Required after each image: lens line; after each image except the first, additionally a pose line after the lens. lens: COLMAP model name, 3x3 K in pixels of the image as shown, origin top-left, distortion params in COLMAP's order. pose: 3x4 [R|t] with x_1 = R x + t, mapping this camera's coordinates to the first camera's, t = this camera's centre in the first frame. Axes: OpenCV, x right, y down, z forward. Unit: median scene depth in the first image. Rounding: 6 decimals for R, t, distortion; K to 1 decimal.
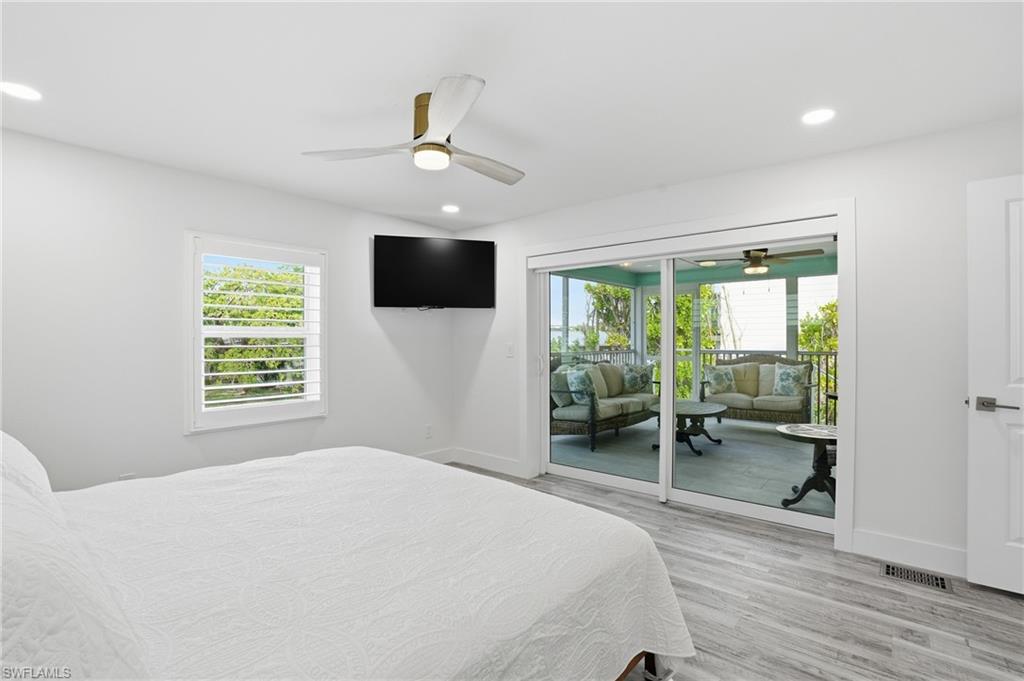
lens RADIAL K [[462.9, 0, 513.7], [0, 462.9, 346.9], [0, 0, 1]] dist [-0.023203, 0.000264]
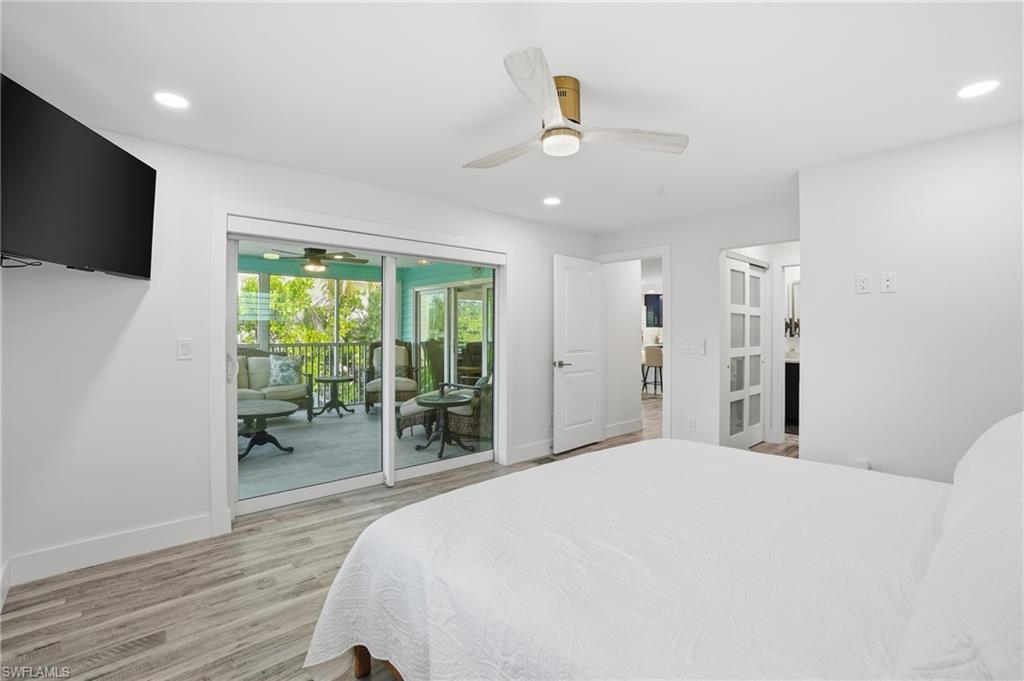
lens RADIAL K [[476.8, 0, 508.3], [0, 476.8, 329.0], [0, 0, 1]] dist [-0.069743, 0.024461]
pose [[0.150490, 0.009418, 0.988567, -0.605573], [0.014125, 0.999832, -0.011676, -0.006315], [-0.988511, 0.015721, 0.150332, 0.484537]]
